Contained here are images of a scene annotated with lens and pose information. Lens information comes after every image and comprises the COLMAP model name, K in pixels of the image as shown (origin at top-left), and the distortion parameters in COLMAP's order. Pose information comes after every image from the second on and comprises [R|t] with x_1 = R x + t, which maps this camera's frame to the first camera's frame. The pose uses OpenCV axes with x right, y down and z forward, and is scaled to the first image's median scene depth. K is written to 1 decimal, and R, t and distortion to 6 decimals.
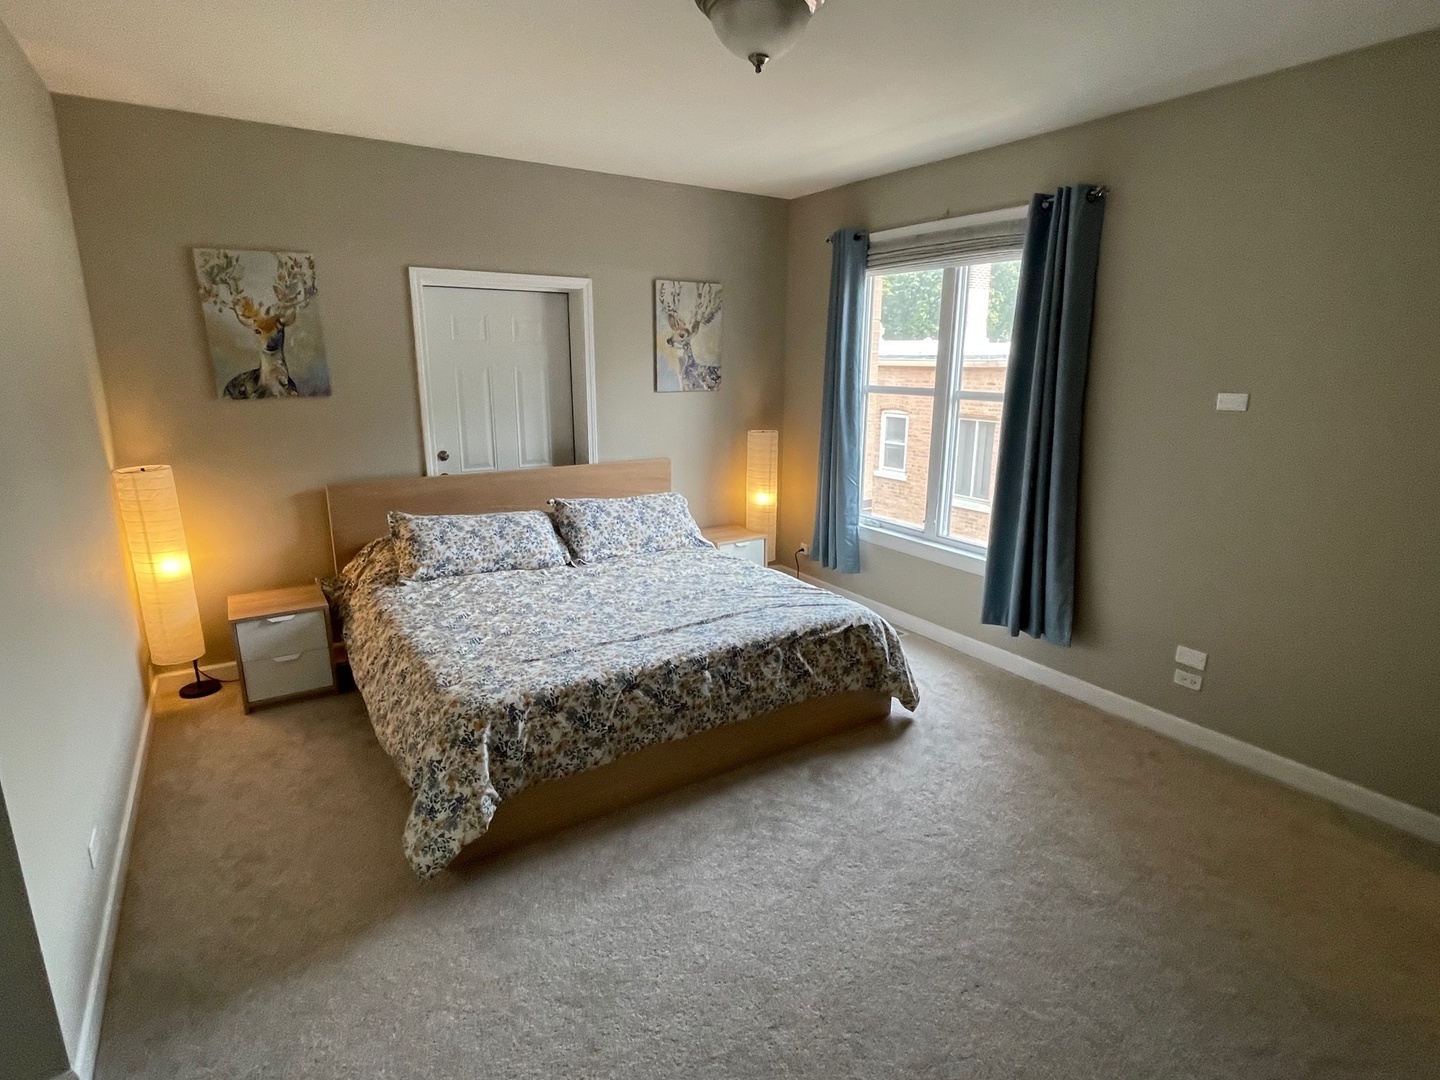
lens RADIAL K [[765.3, 0, 720.0], [0, 765.3, 540.0], [0, 0, 1]] dist [0.005976, 0.000586]
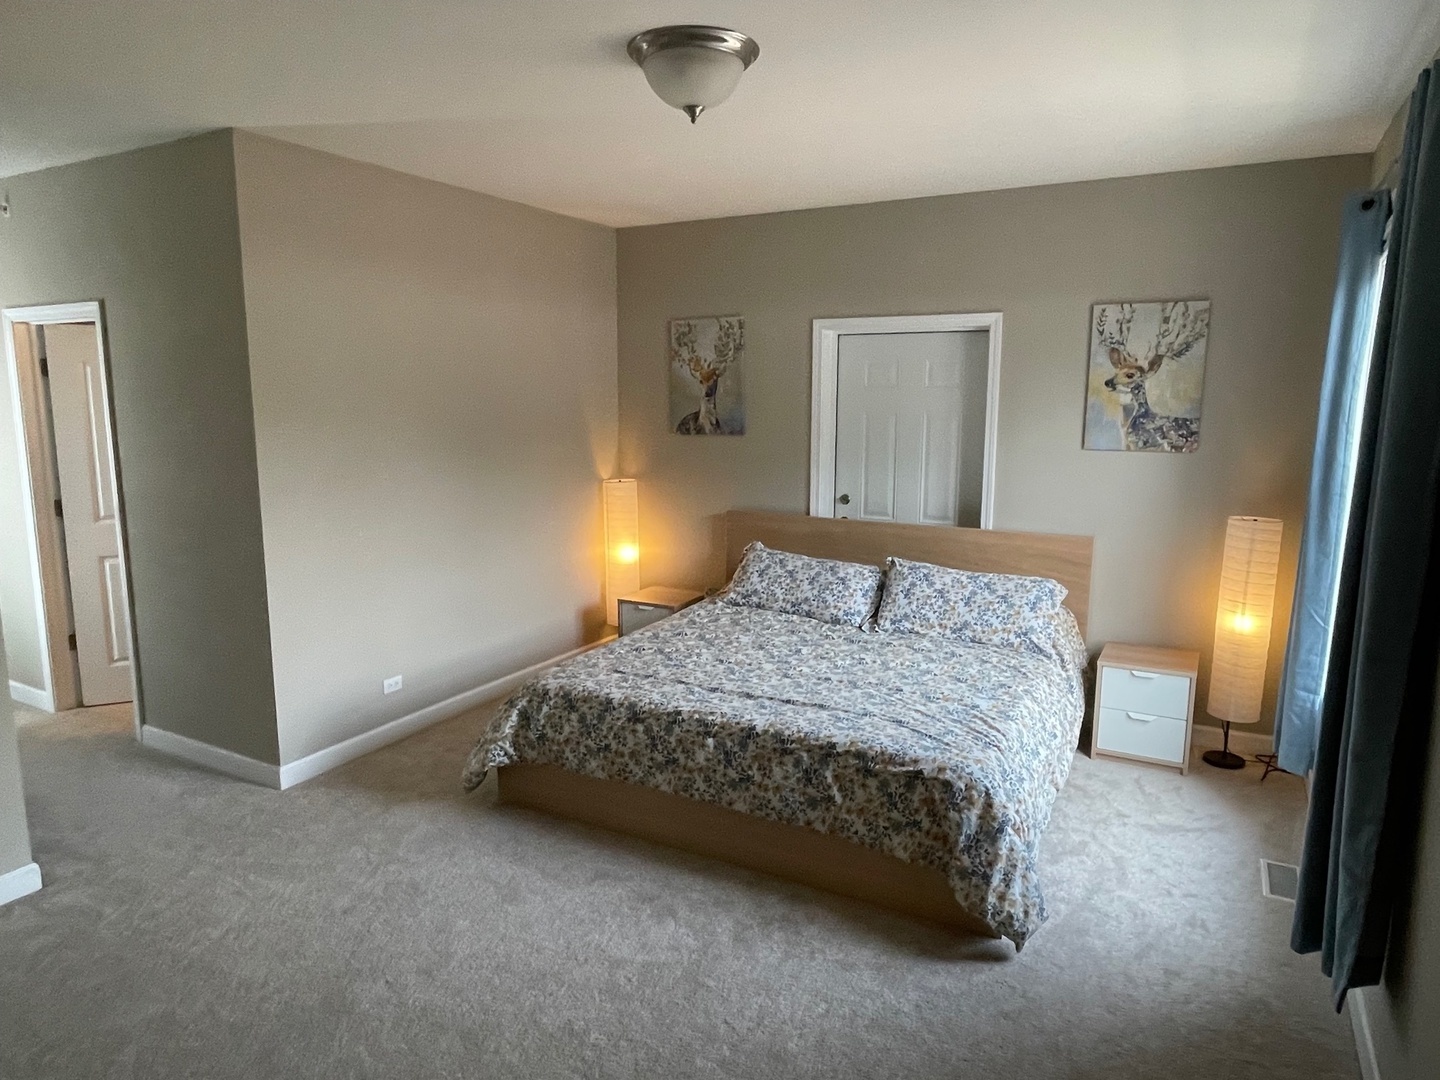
lens RADIAL K [[917.9, 0, 720.0], [0, 917.9, 540.0], [0, 0, 1]] dist [-0.000604, -0.000596]
pose [[0.459131, 0.138465, -0.877511, 0.744910], [-0.209382, 0.976817, 0.044582, -0.092505], [0.863341, 0.163266, 0.477479, 0.352475]]
